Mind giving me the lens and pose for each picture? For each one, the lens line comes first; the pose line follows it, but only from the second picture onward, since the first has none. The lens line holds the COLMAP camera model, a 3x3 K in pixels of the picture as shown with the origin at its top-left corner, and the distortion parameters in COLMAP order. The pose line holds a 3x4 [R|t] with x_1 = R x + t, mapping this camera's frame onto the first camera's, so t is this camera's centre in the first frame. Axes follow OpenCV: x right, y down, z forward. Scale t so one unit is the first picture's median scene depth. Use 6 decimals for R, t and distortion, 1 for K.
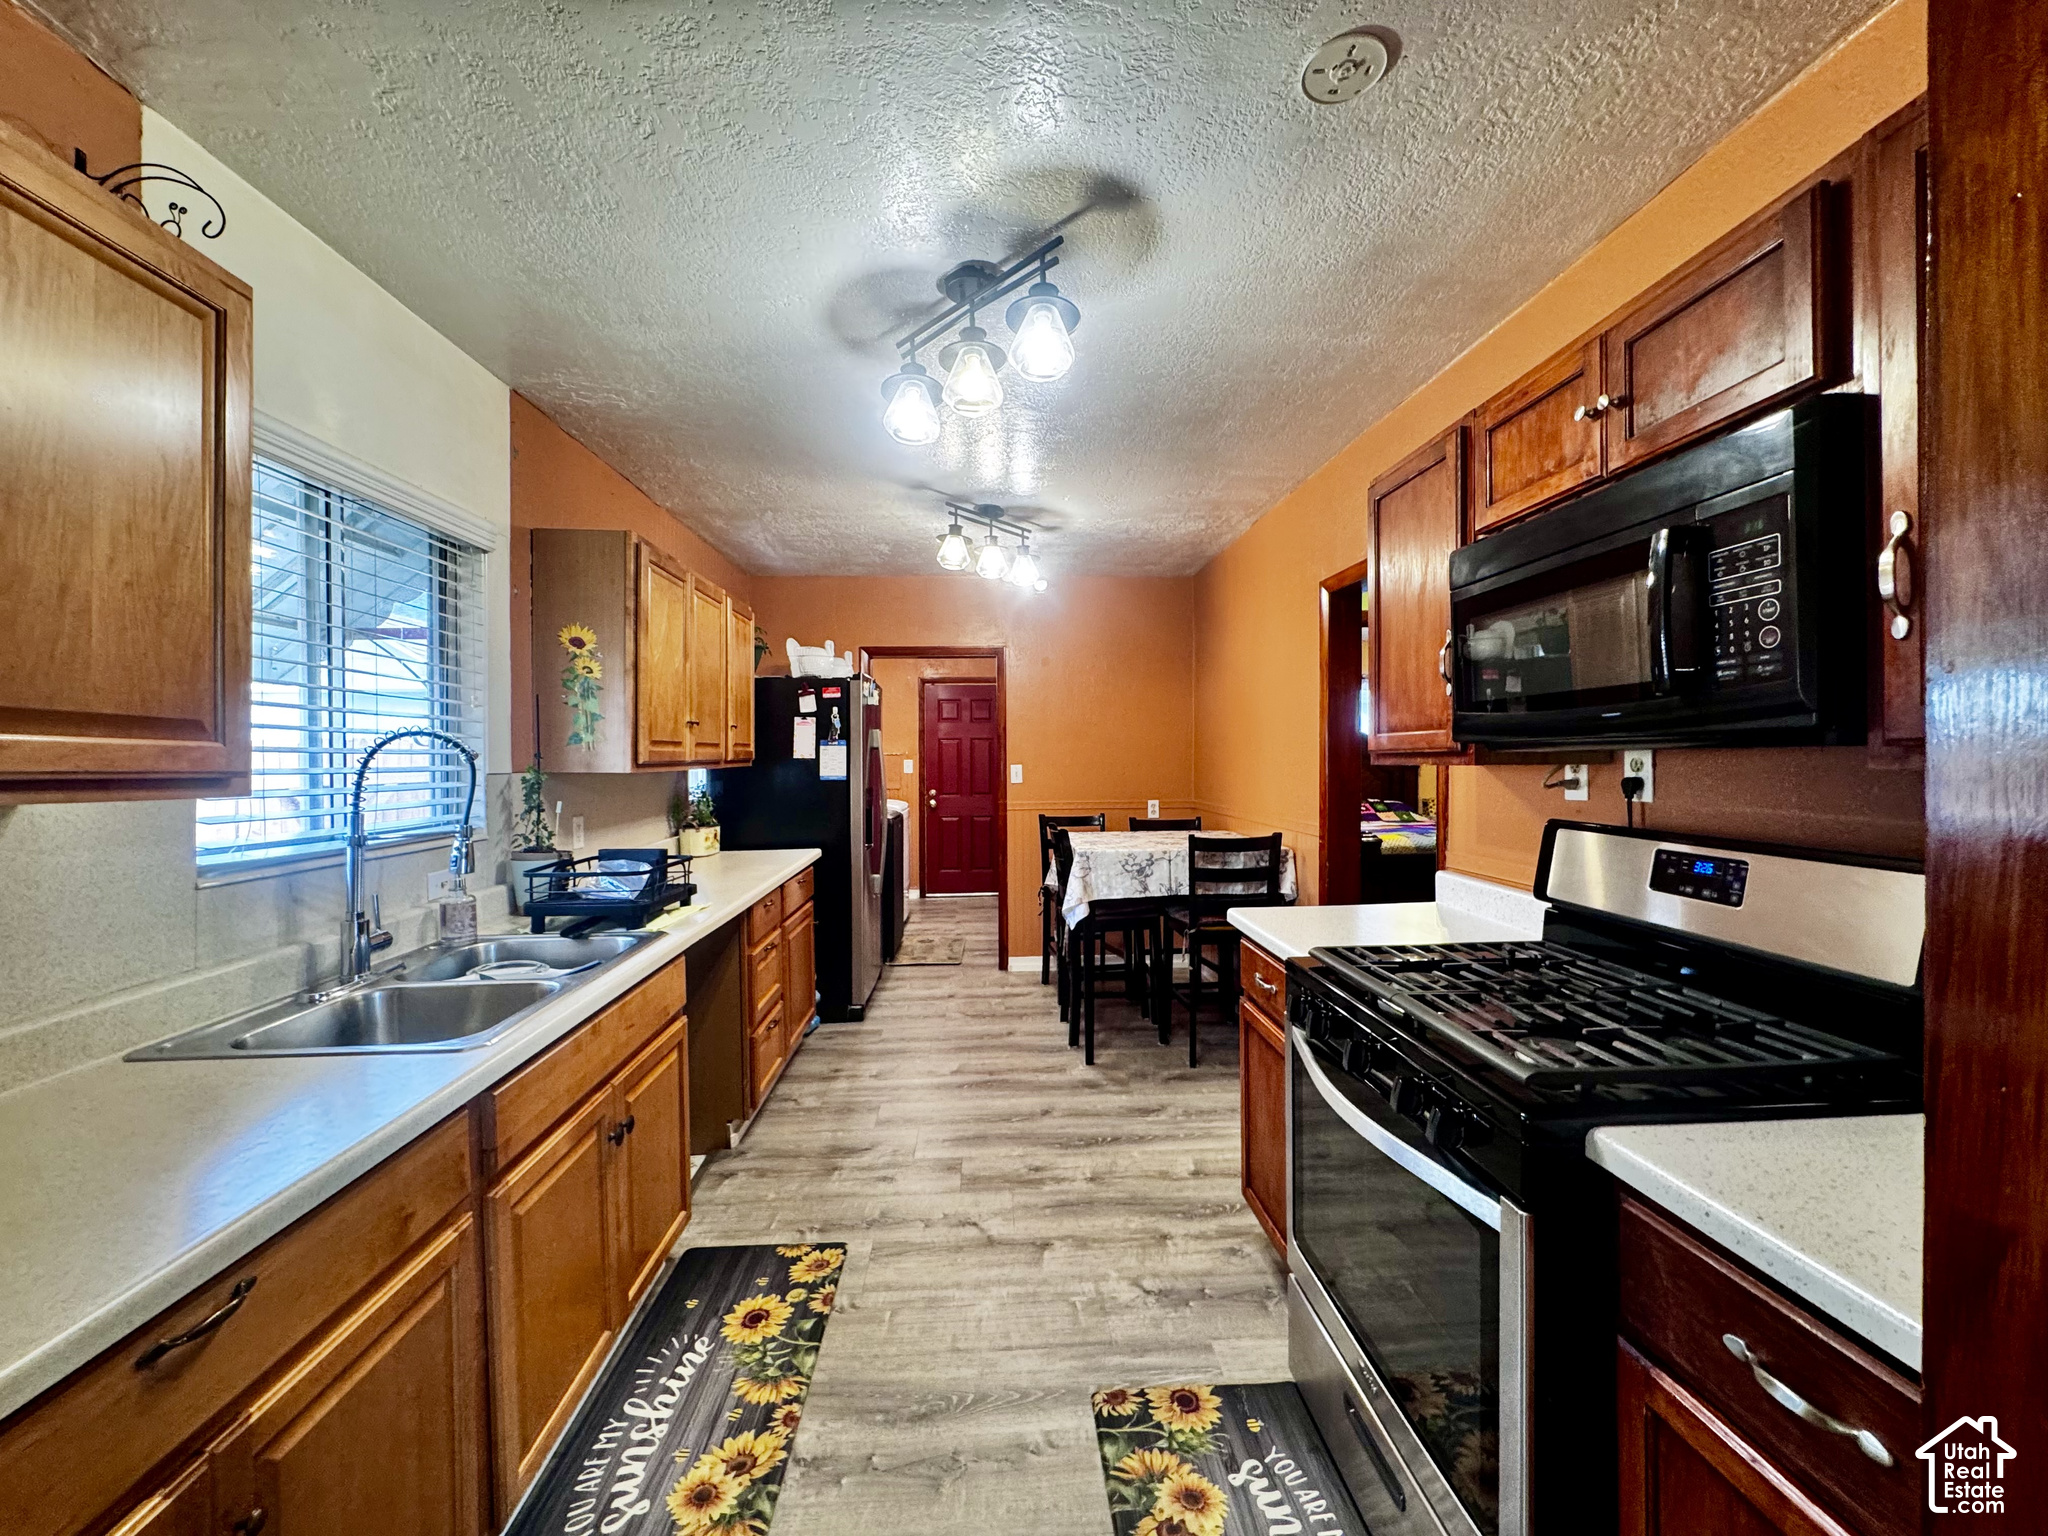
lens RADIAL K [[817.7, 0, 1027.2], [0, 817.7, 760.6], [0, 0, 1]] dist [-0.001439, 0.001915]
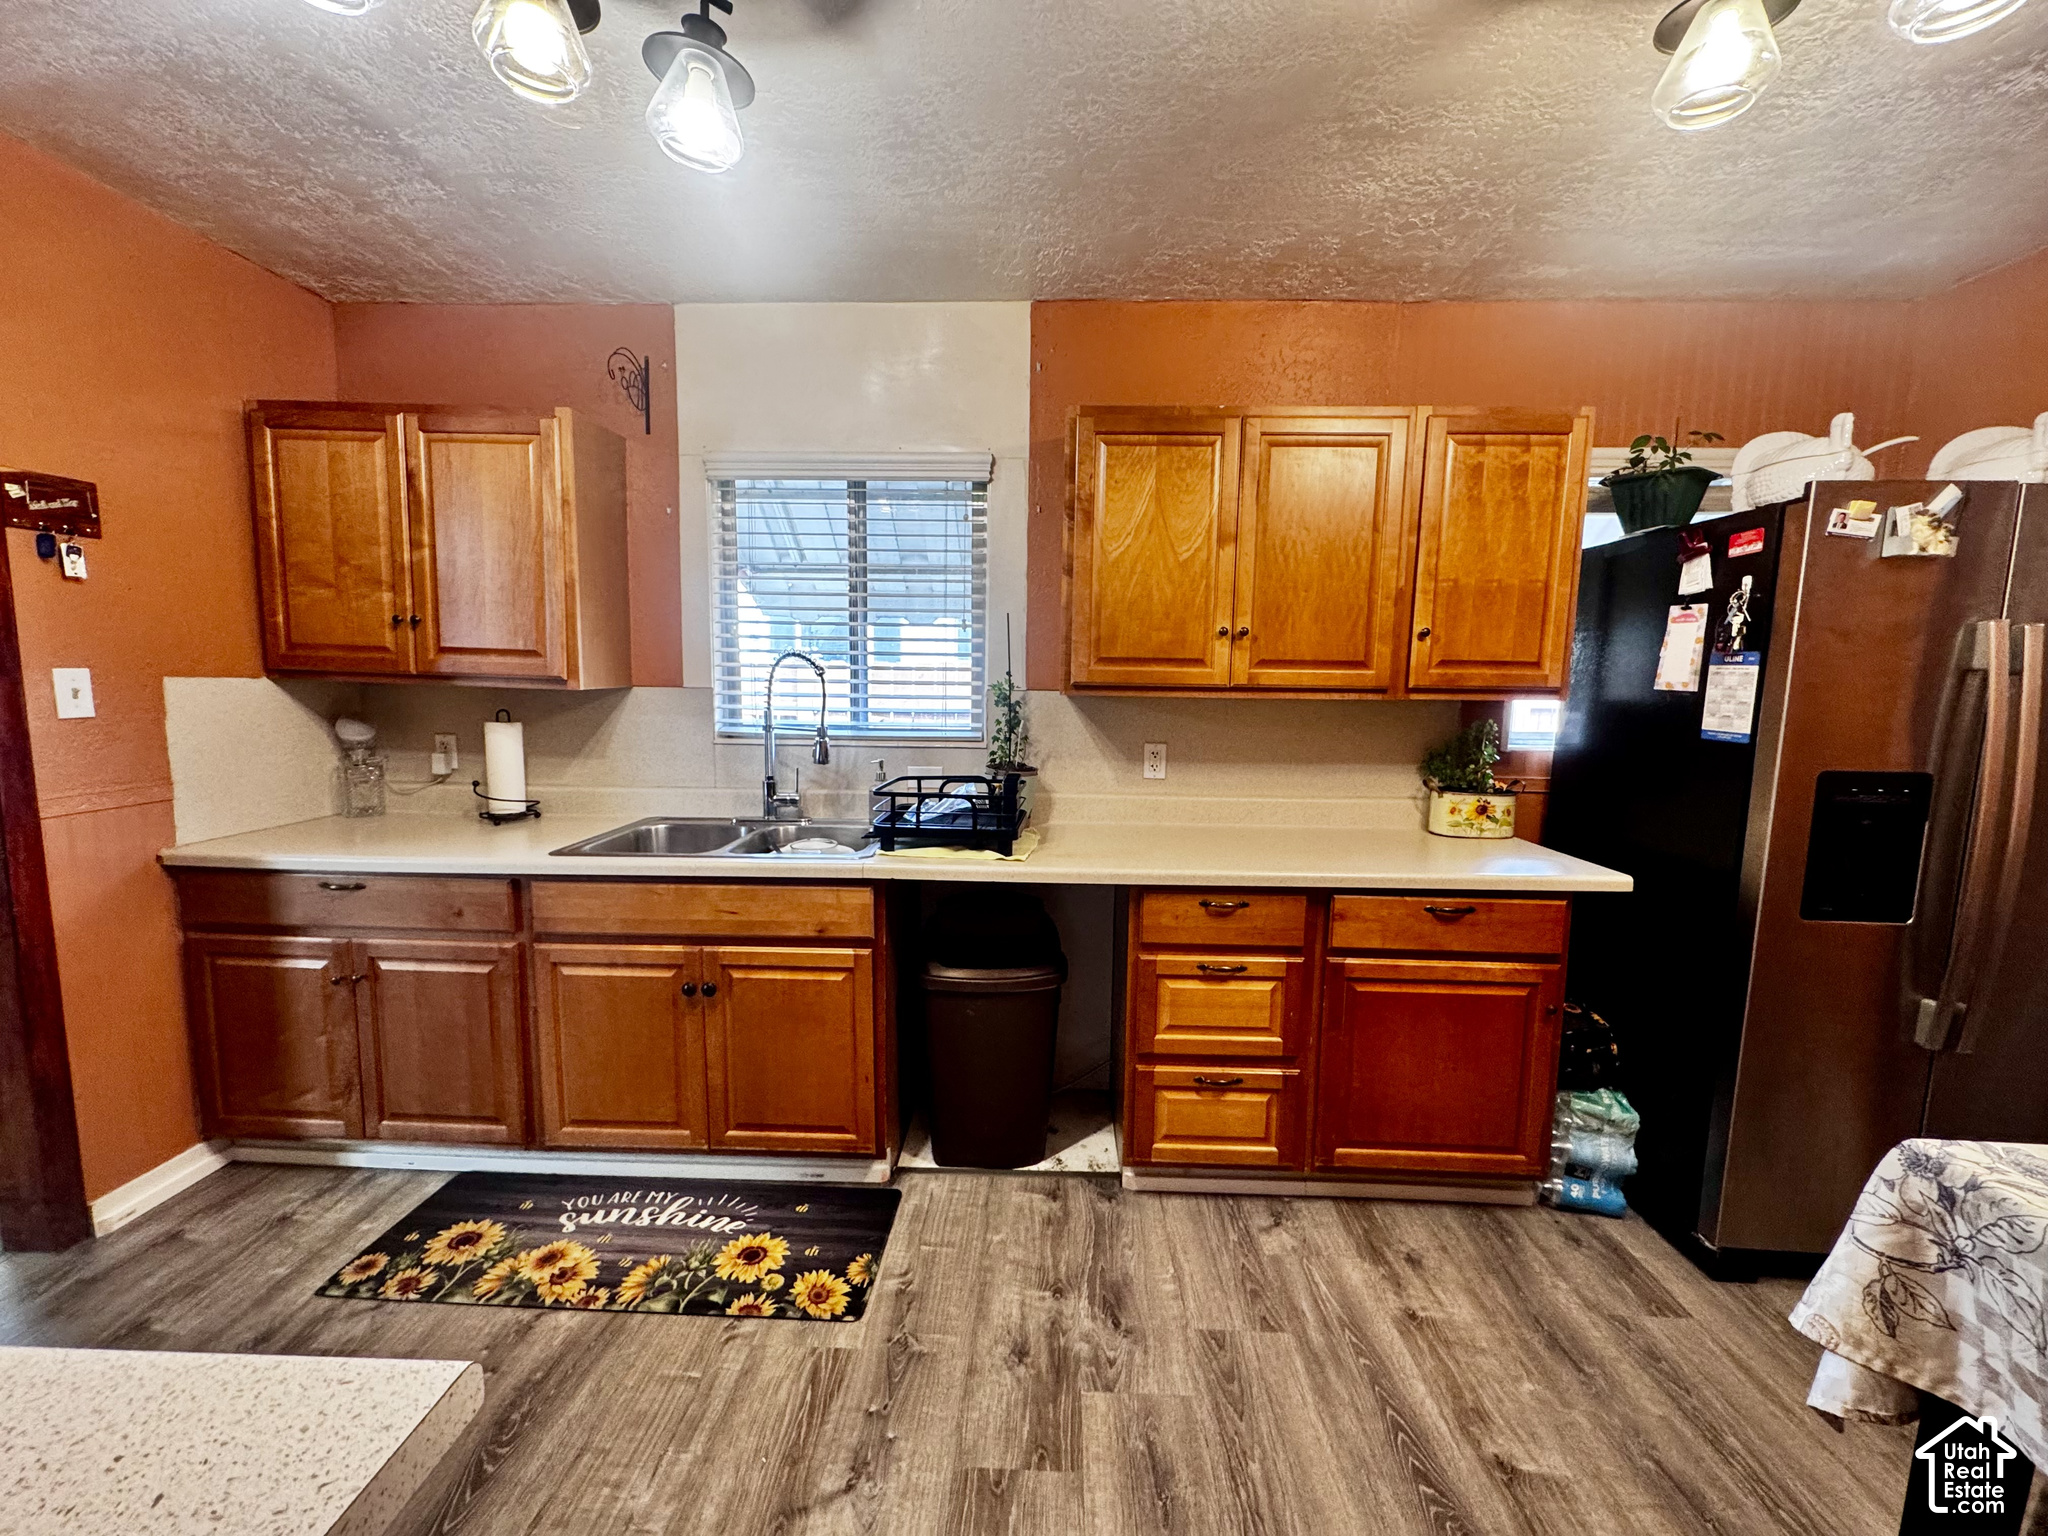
lens RADIAL K [[817.7, 0, 1026.6], [0, 817.7, 759.4], [0, 0, 1]] dist [-0.001439, 0.001915]
pose [[-0.100287, 0.116287, -0.988140, 0.495079], [-0.019078, 0.992739, 0.118765, -0.024627], [0.994776, 0.030762, -0.097340, 1.312562]]
